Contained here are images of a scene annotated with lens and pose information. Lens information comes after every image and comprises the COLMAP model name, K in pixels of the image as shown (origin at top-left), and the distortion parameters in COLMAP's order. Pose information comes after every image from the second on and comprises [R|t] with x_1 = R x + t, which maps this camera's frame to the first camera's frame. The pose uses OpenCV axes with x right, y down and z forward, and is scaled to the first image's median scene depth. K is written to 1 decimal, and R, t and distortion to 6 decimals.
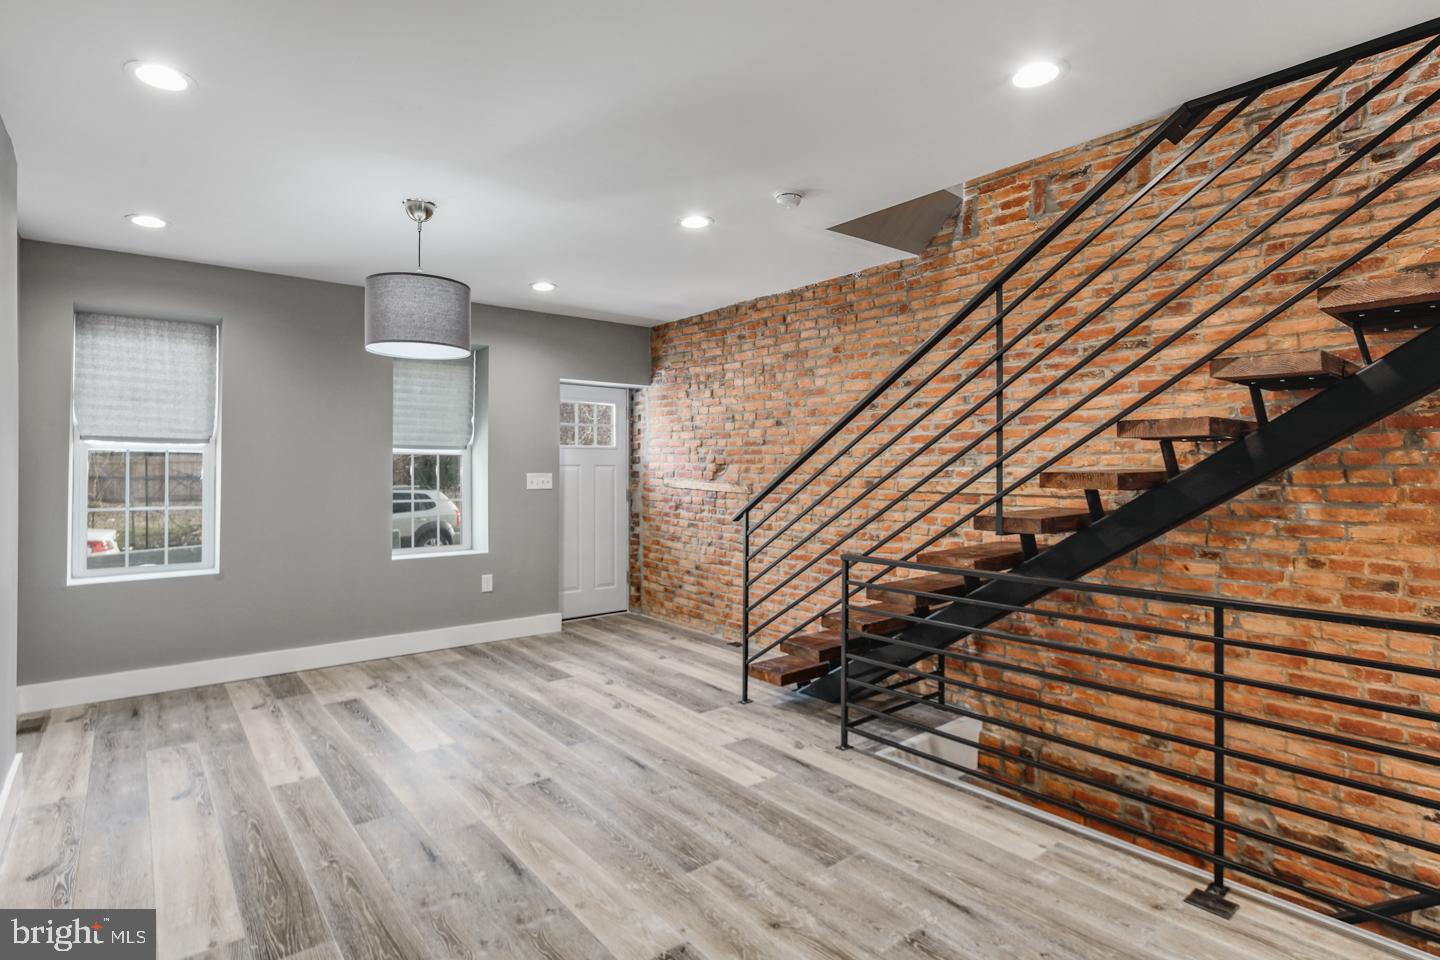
lens RADIAL K [[718.9, 0, 717.7], [0, 718.9, 455.0], [0, 0, 1]] dist [0.001623, -0.000165]
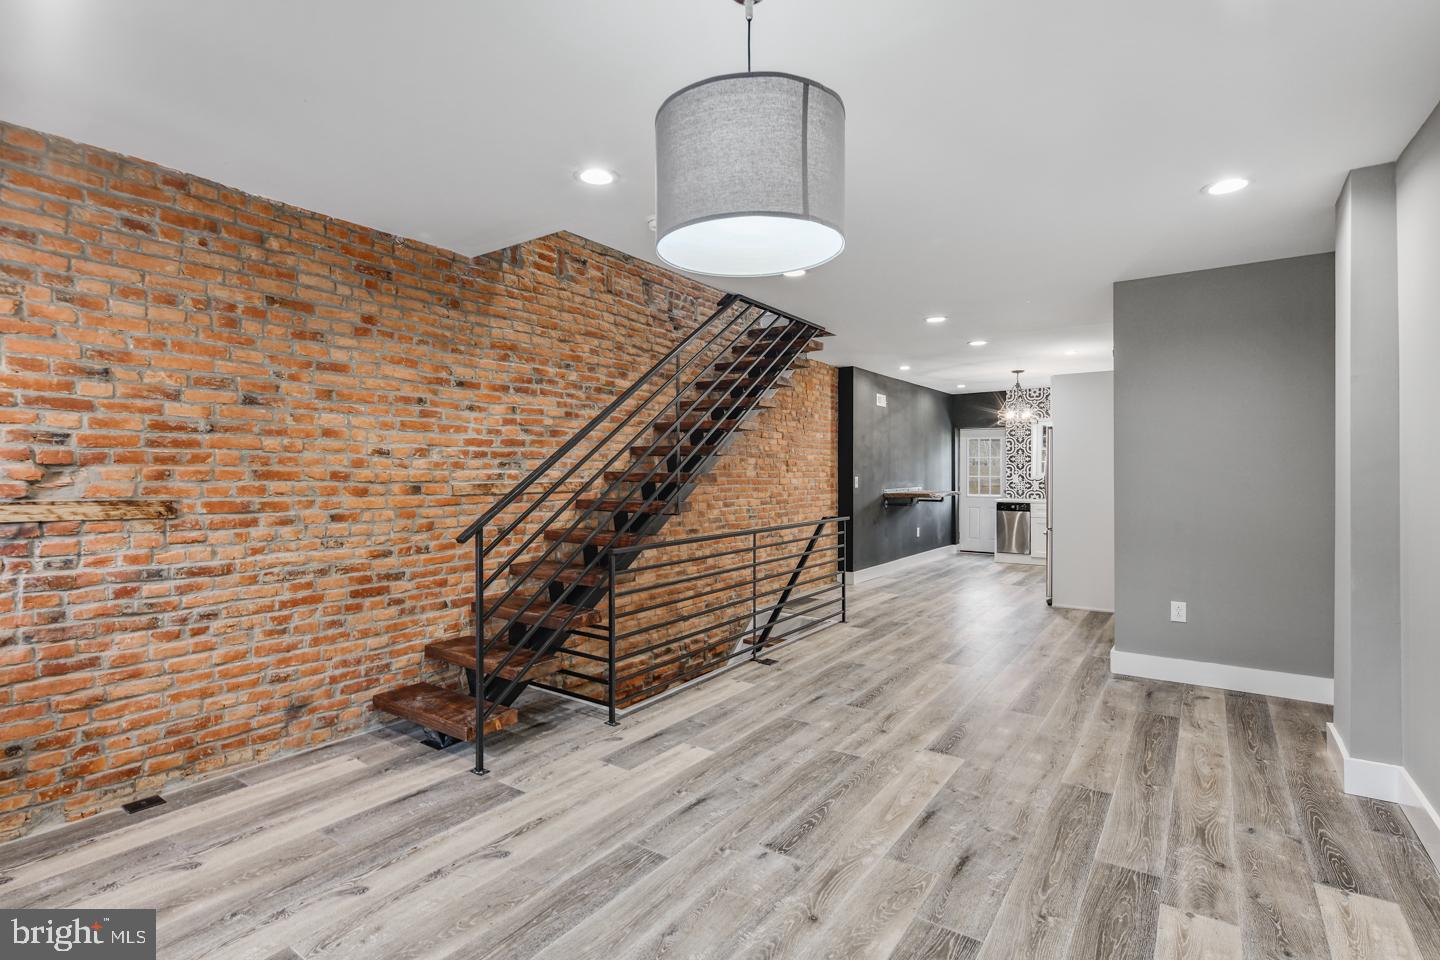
lens RADIAL K [[701.8, 0, 676.2], [0, 701.8, 463.9], [0, 0, 1]] dist [0.004699, 0.000126]
pose [[-0.238176, 0.006834, 0.971198, -0.968295], [-0.017190, 0.999789, -0.011251, 0.019123], [-0.971070, -0.019374, -0.238009, 1.258427]]
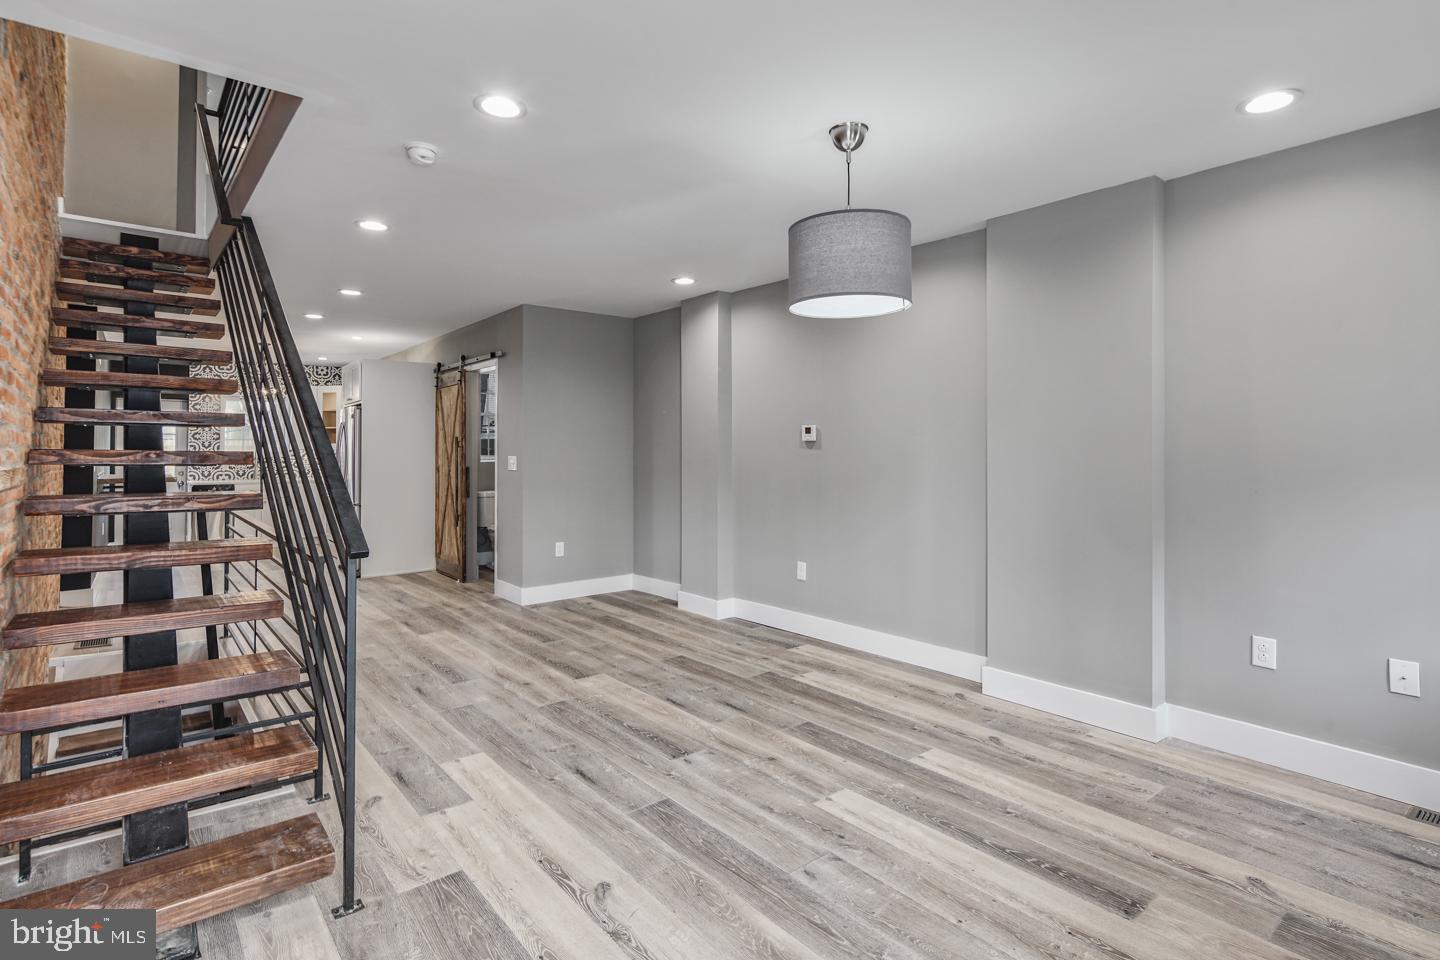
lens RADIAL K [[718.9, 0, 717.7], [0, 718.9, 455.0], [0, 0, 1]] dist [0.001623, -0.000165]
pose [[-0.999996, -0.000836, -0.002727, -0.282164], [-0.000813, 0.999963, -0.008553, 0.035728], [0.002734, -0.008551, -0.999960, 1.936558]]
